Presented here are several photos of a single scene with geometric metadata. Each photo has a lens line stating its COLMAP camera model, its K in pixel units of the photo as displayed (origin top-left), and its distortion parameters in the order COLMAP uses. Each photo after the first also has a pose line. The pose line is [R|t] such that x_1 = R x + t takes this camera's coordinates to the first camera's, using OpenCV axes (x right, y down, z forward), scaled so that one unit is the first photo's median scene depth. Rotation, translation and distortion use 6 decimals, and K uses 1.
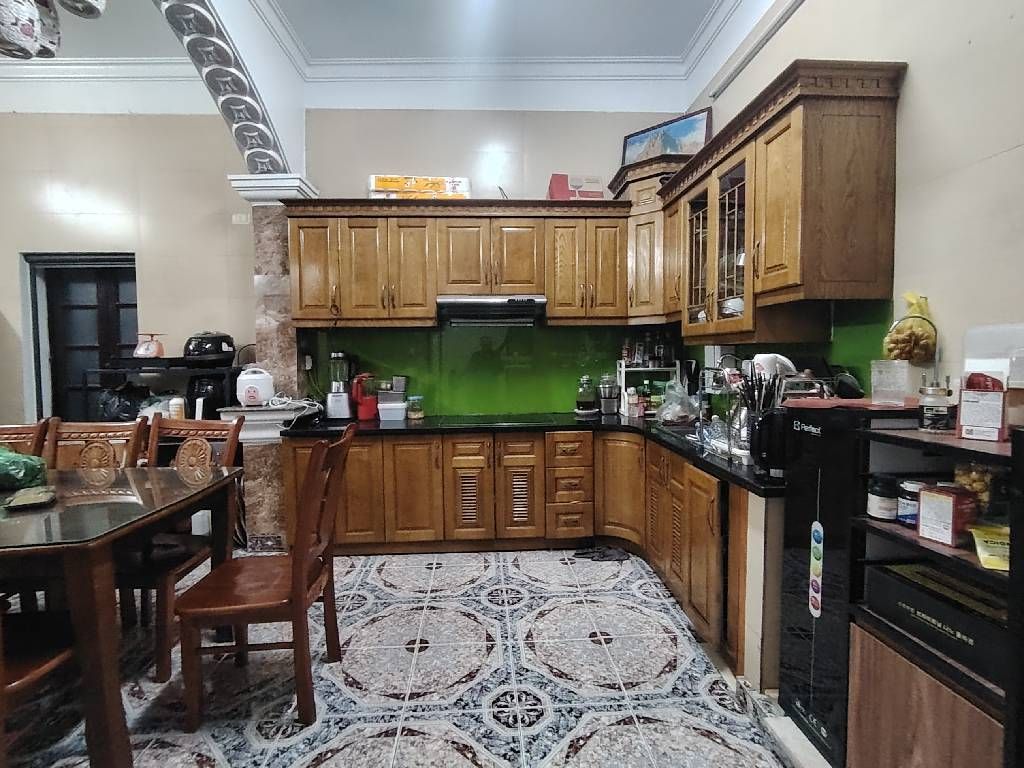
lens RADIAL K [[487.4, 0, 505.4], [0, 487.4, 379.6], [0, 0, 1]] dist [-0.023875, 0.008466]
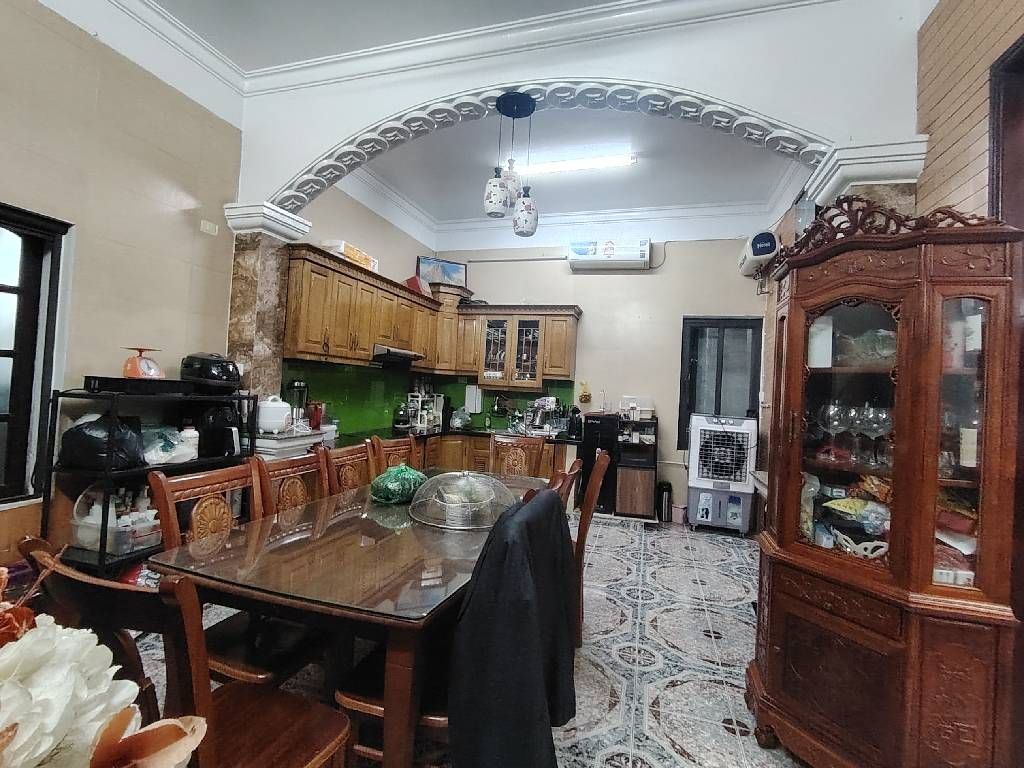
lens RADIAL K [[487.4, 0, 505.4], [0, 487.4, 379.6], [0, 0, 1]] dist [-0.023875, 0.008466]
pose [[0.335423, 0.045572, 0.940965, -1.296960], [-0.008403, 0.998934, -0.045384, -0.015341], [-0.942030, 0.007316, 0.335448, 0.197716]]
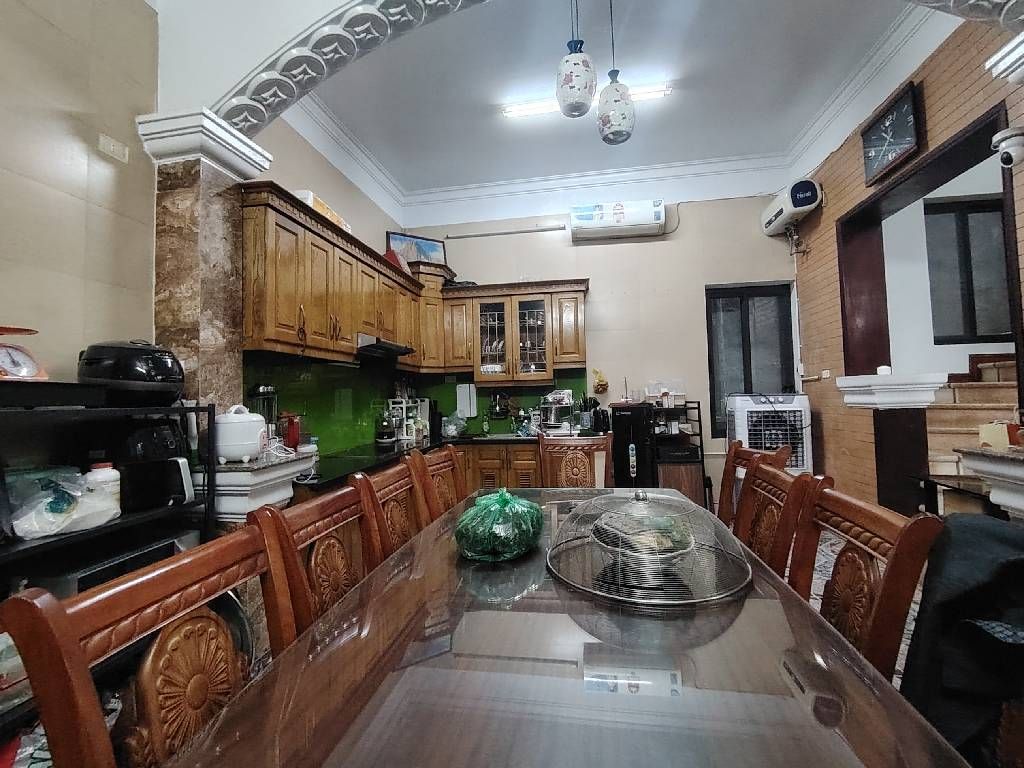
lens RADIAL K [[487.4, 0, 505.4], [0, 487.4, 379.6], [0, 0, 1]] dist [-0.023875, 0.008466]
pose [[0.204221, 0.041754, 0.978034, -1.080637], [0.074904, 0.995494, -0.058140, 0.007884], [-0.976055, 0.085132, 0.200173, 0.497841]]
